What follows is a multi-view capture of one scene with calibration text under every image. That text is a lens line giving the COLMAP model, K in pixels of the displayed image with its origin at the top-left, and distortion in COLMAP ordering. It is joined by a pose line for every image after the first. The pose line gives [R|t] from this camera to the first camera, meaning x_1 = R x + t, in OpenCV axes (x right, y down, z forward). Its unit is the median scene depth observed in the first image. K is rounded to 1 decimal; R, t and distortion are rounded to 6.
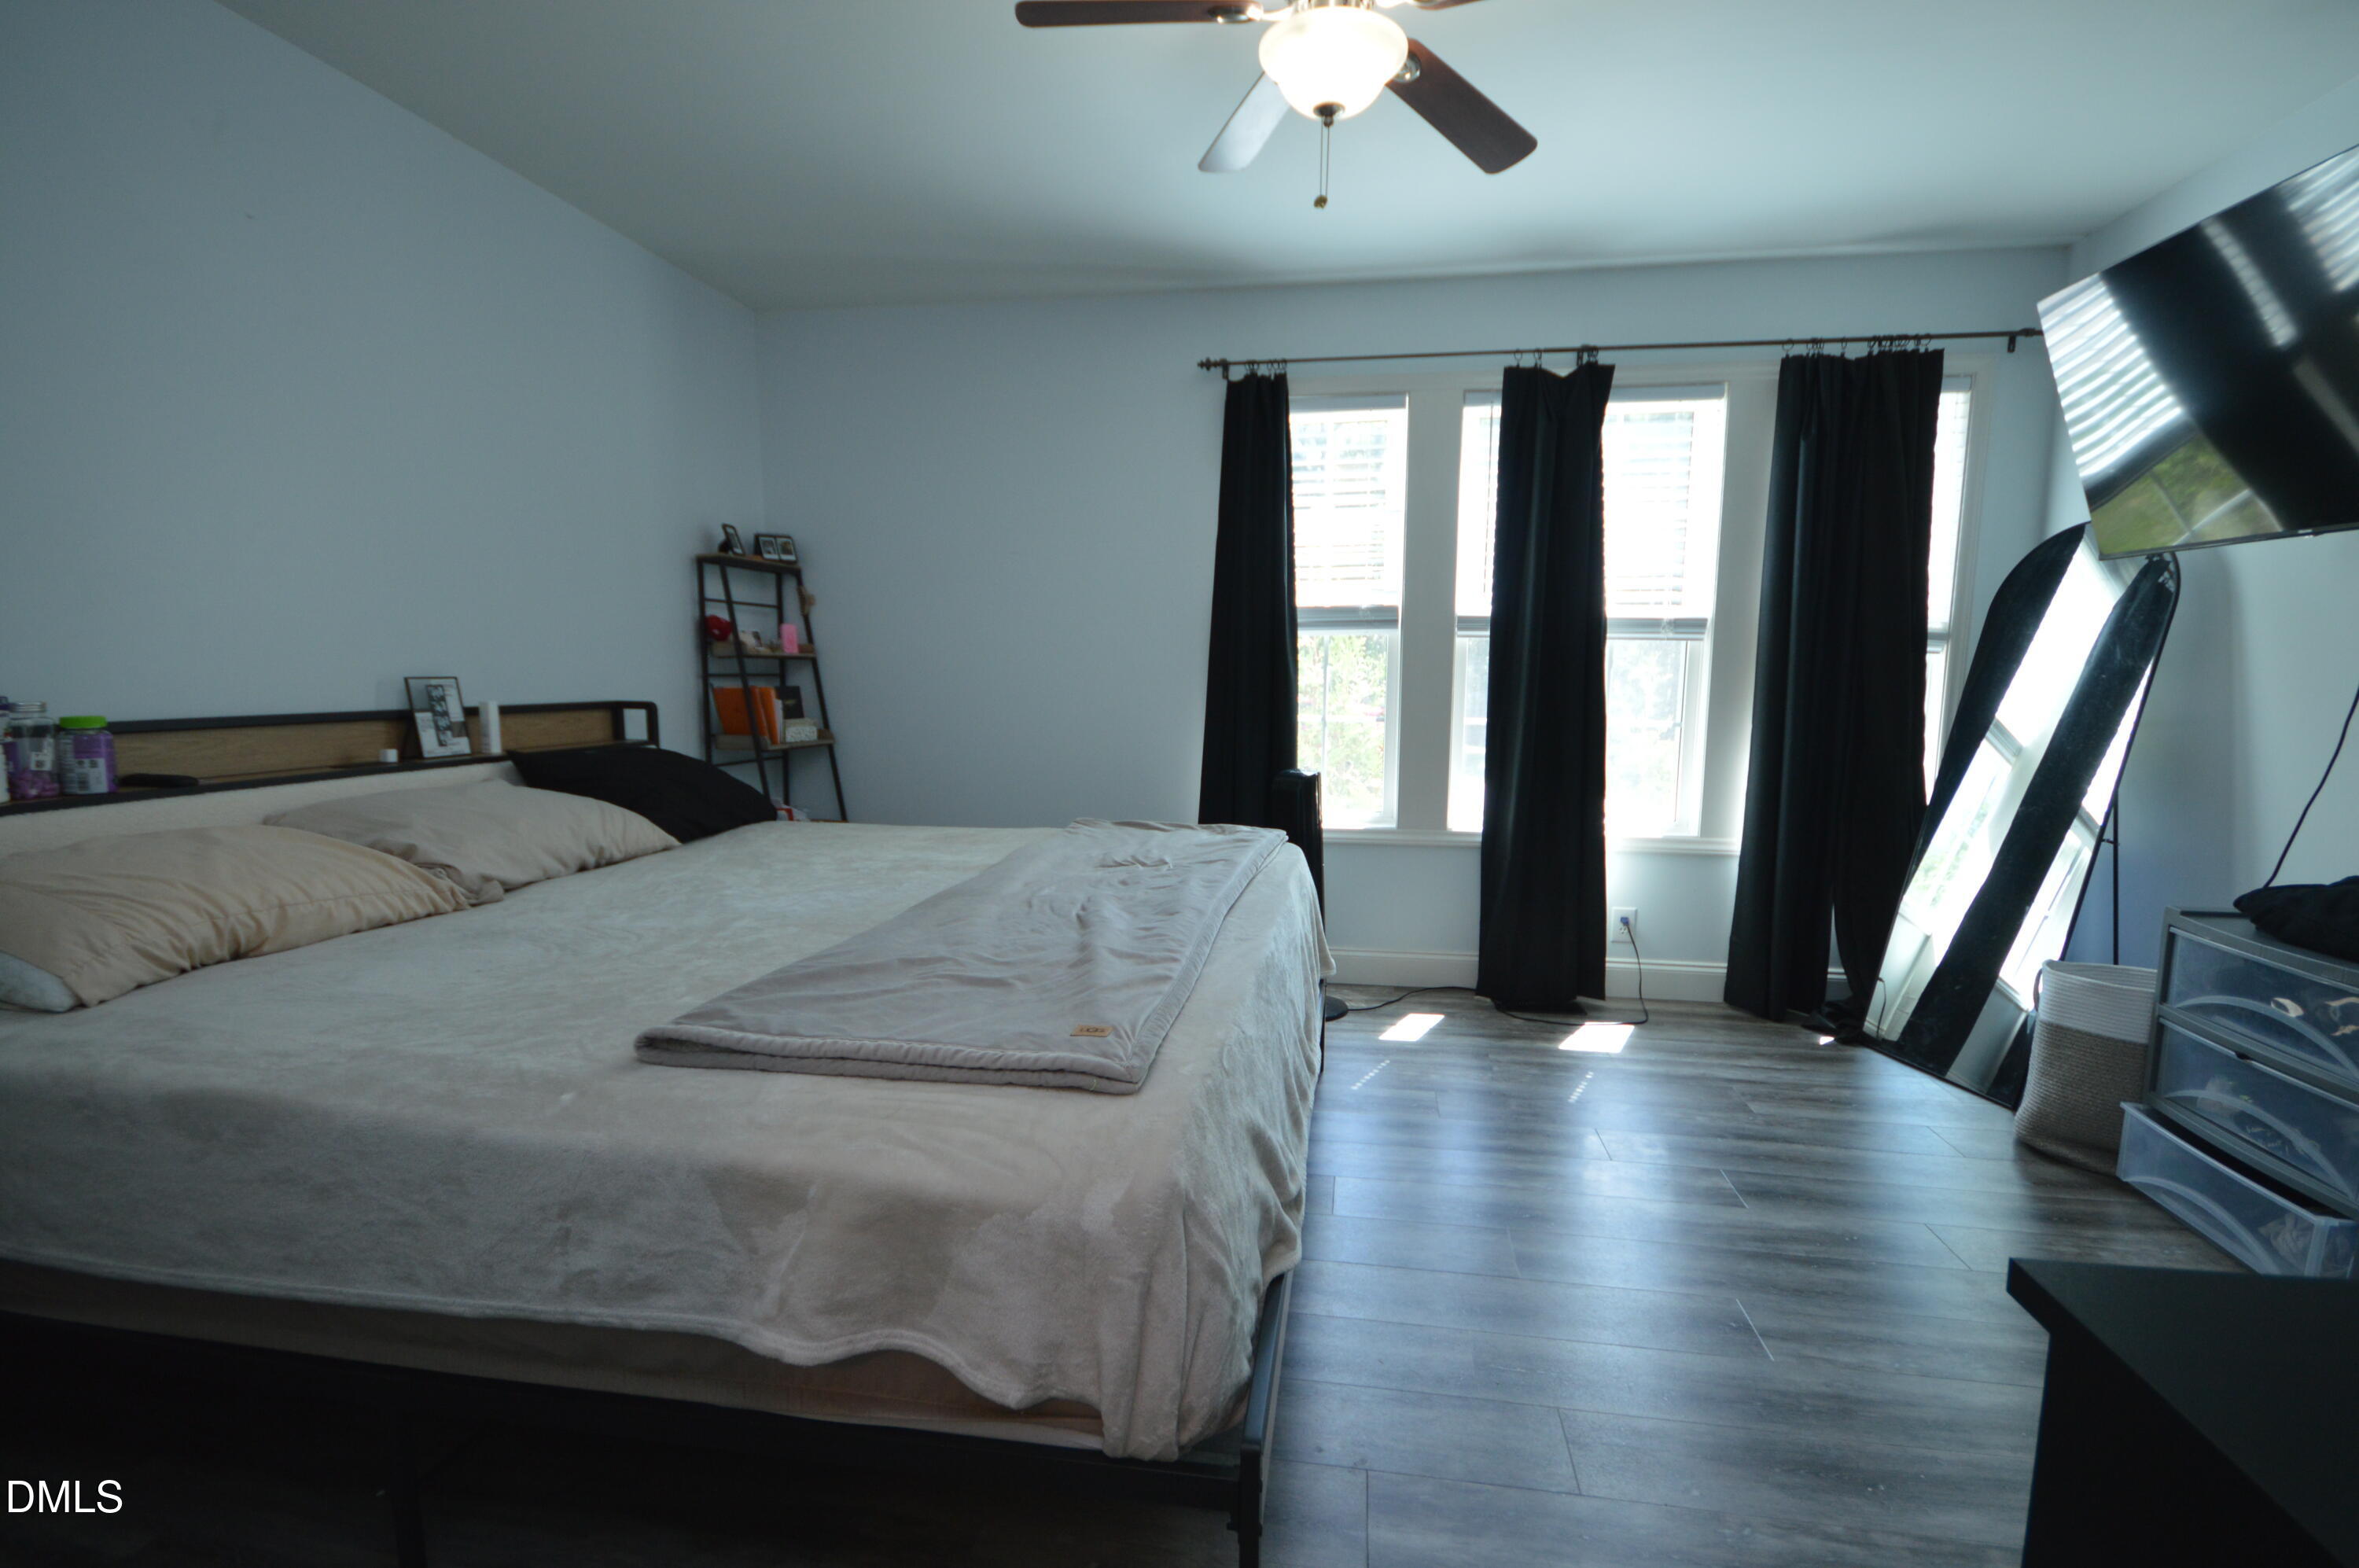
lens RADIAL K [[1052.9, 0, 1180.5], [0, 1052.9, 790.1], [0, 0, 1]] dist [-0.001785, -0.001178]
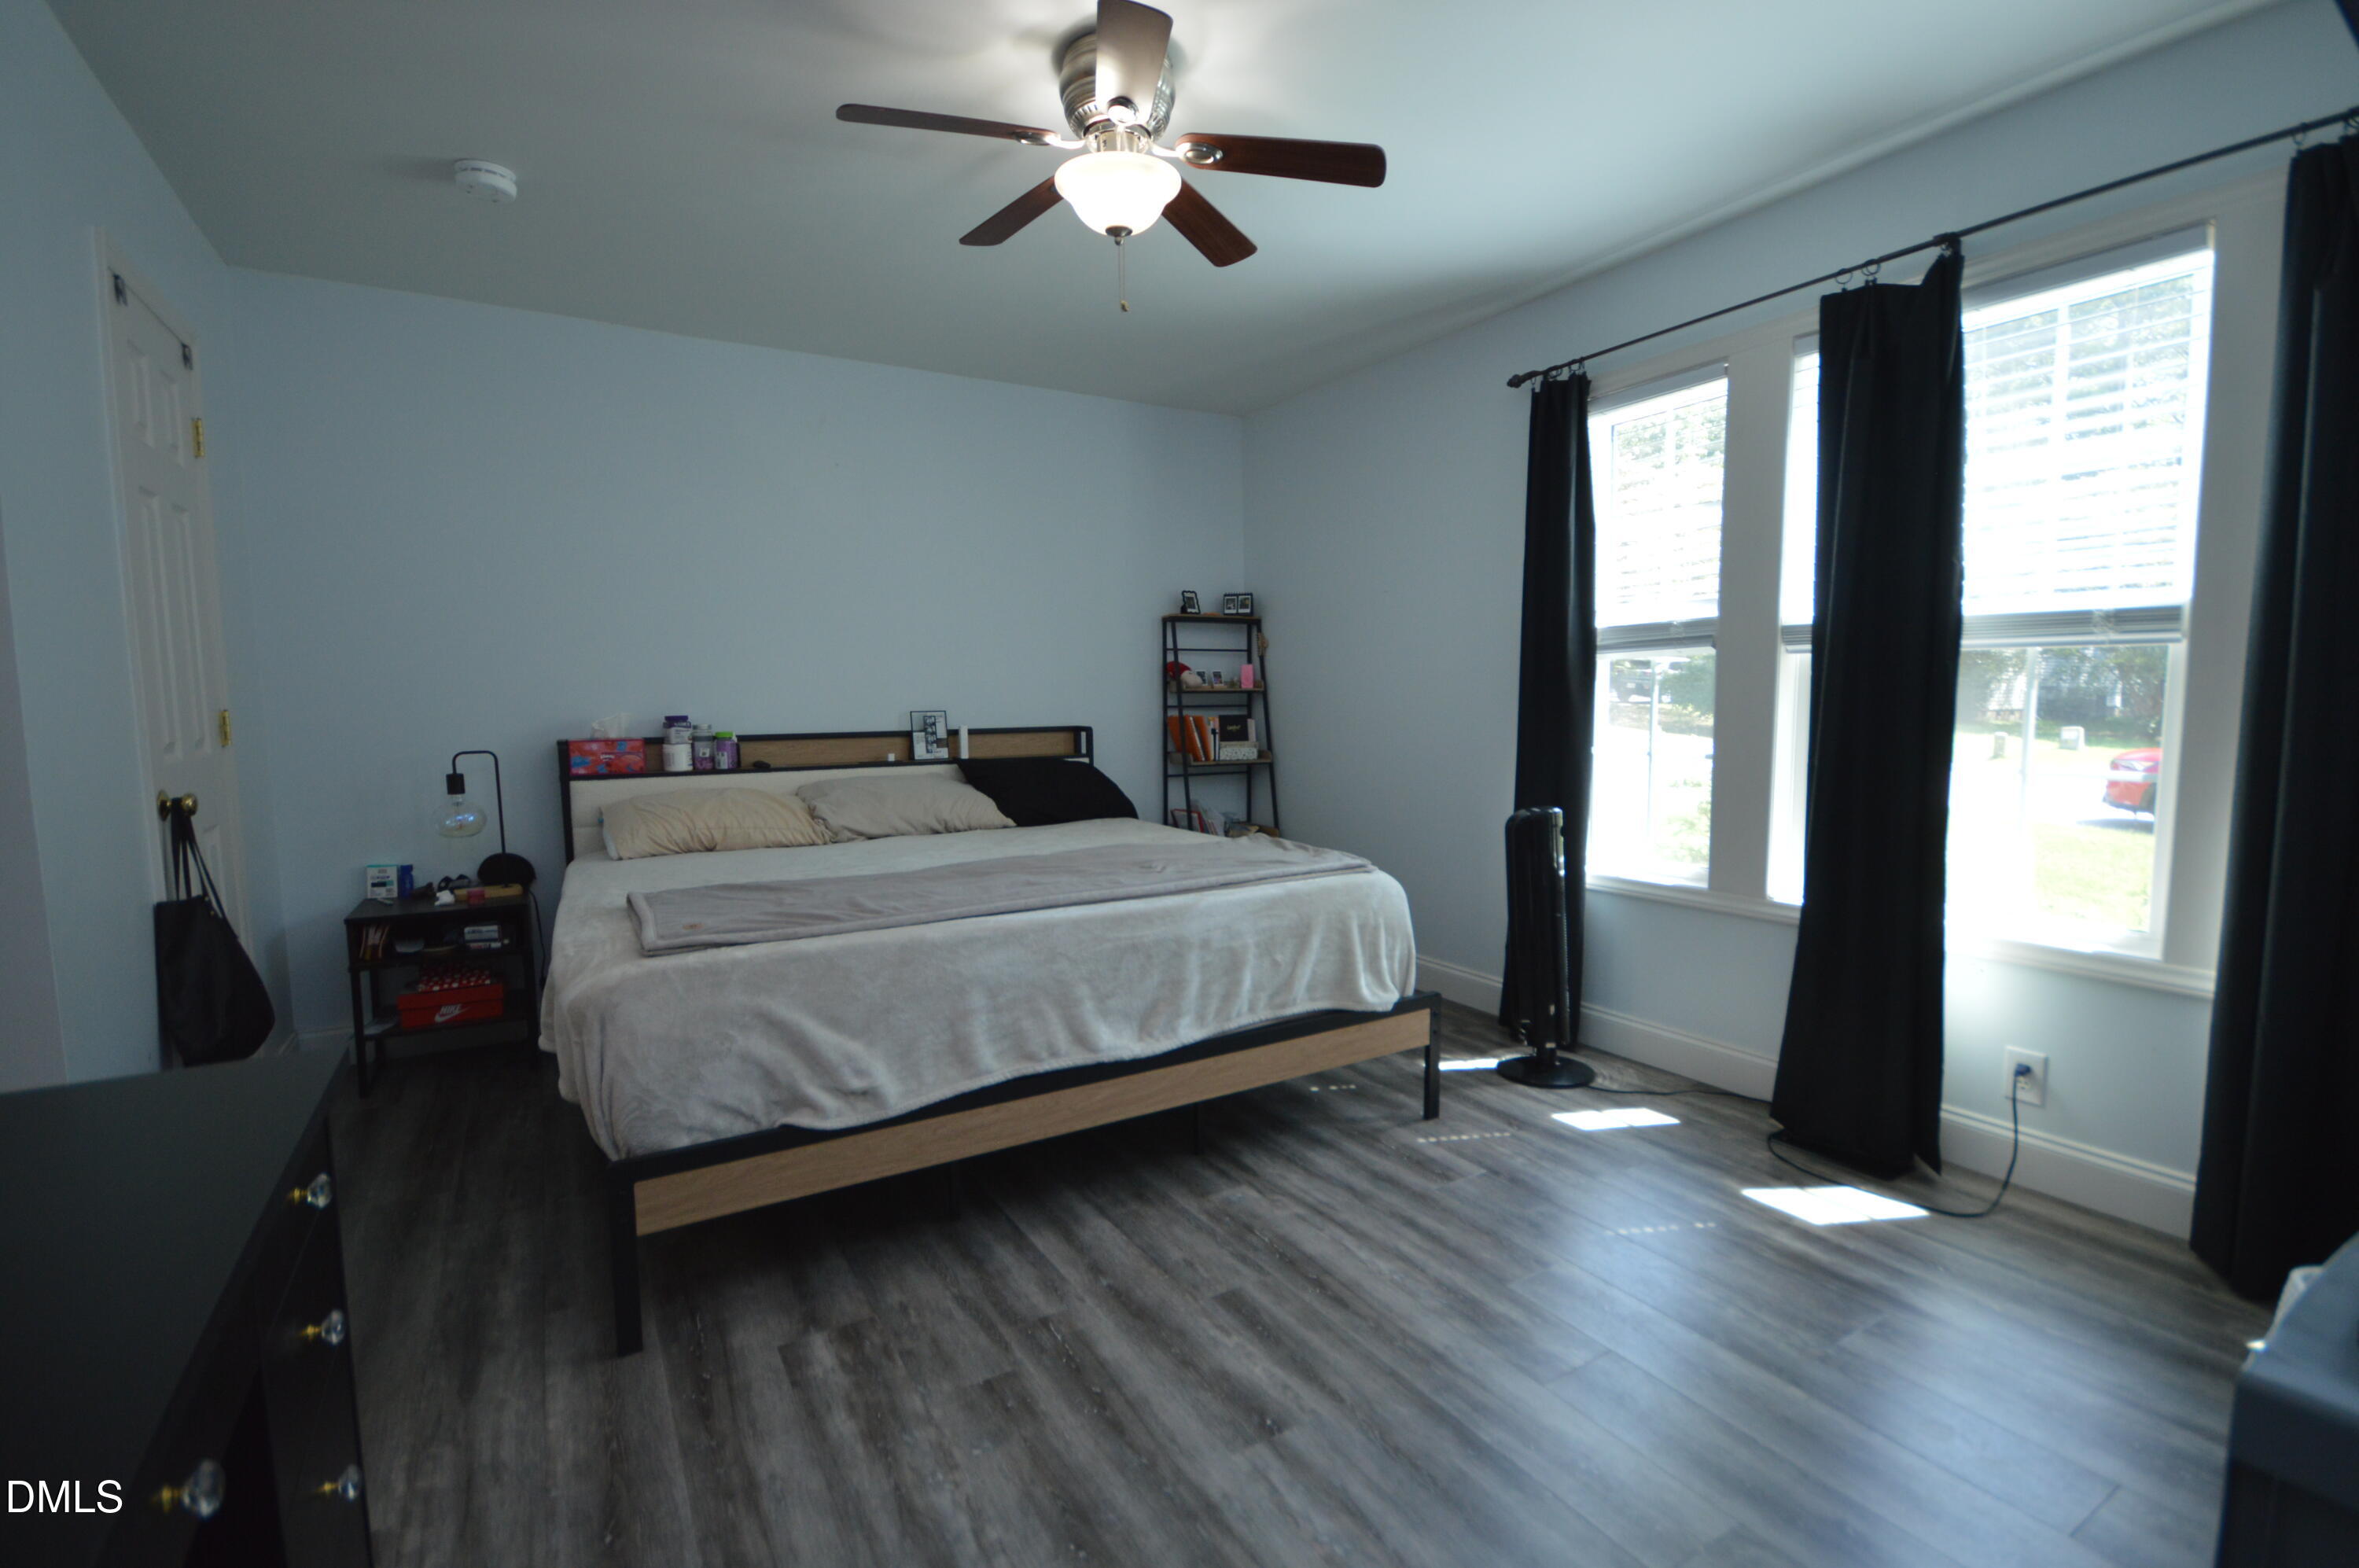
lens RADIAL K [[1052.9, 0, 1171.9], [0, 1052.9, 785.4], [0, 0, 1]] dist [-0.001785, -0.001178]
pose [[0.654439, 0.051209, -0.754379, 0.580098], [-0.071226, 0.997443, 0.005919, -0.020576], [0.752753, 0.049858, 0.656413, 0.155984]]
